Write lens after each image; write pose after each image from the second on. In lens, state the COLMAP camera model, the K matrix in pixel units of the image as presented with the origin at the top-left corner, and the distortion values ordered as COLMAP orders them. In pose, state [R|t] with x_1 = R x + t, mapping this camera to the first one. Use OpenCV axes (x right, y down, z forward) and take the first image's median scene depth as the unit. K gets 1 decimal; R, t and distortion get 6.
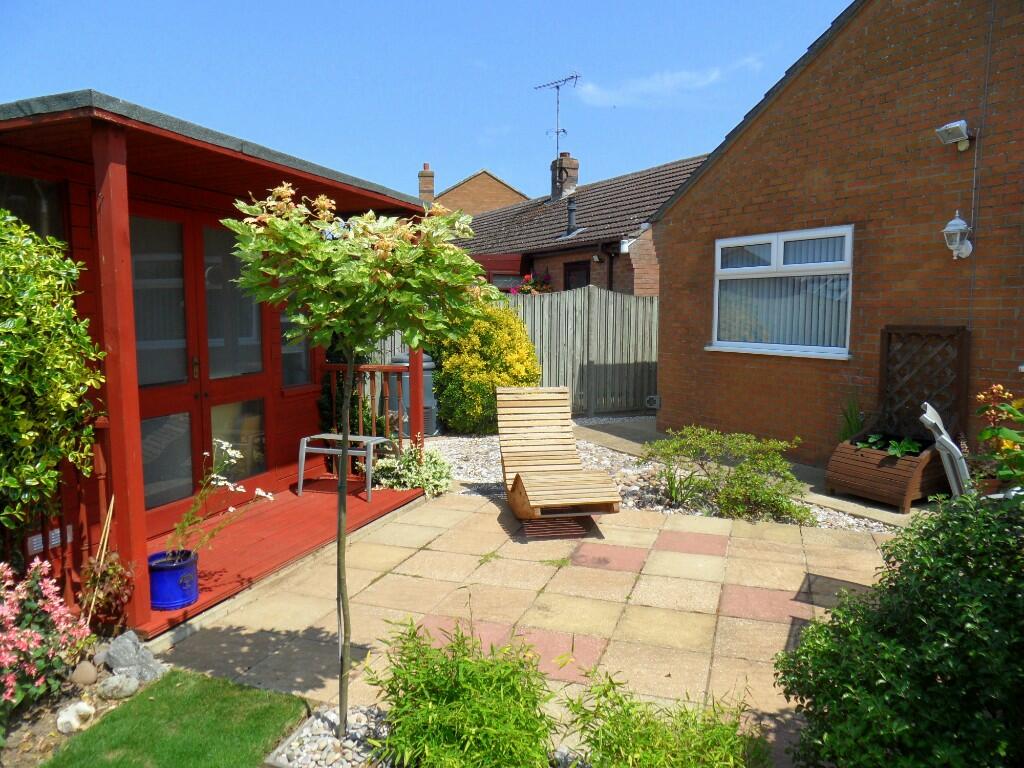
lens RADIAL K [[759.7, 0, 506.3], [0, 759.7, 391.7], [0, 0, 1]] dist [-0.007689, 0.003411]
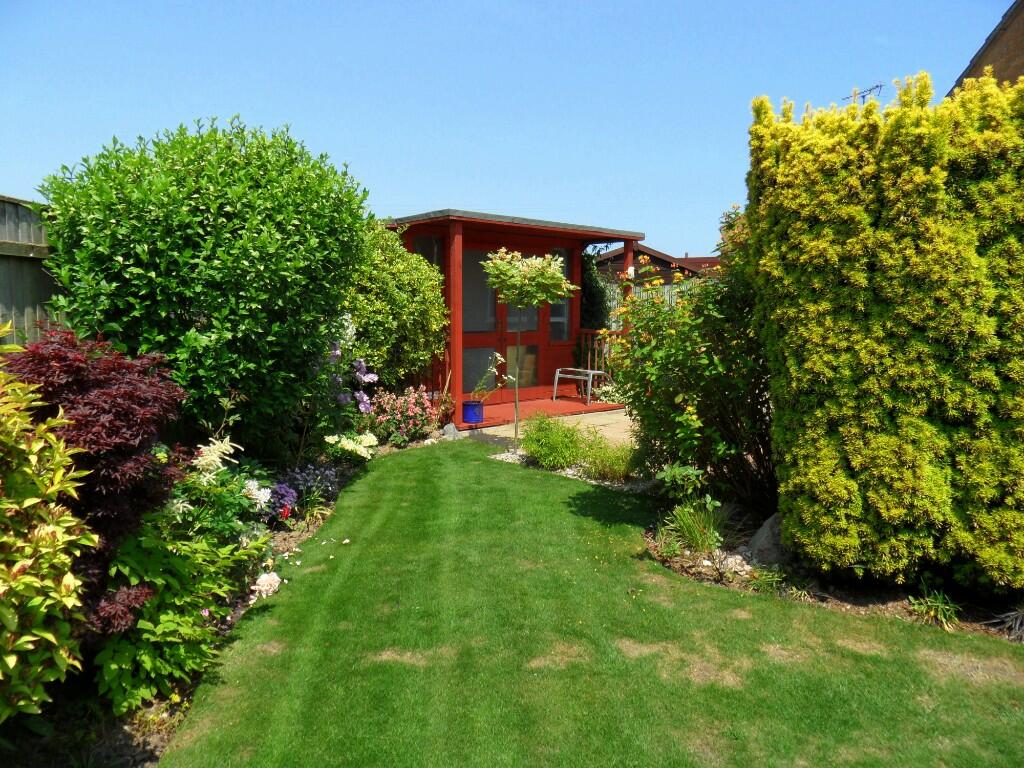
lens RADIAL K [[759.7, 0, 506.3], [0, 759.7, 391.7], [0, 0, 1]] dist [-0.007689, 0.003411]
pose [[0.887389, 0.060207, -0.457074, 0.783179], [-0.056780, 0.998161, 0.021246, 0.148023], [0.457512, 0.007099, 0.889175, -1.121916]]
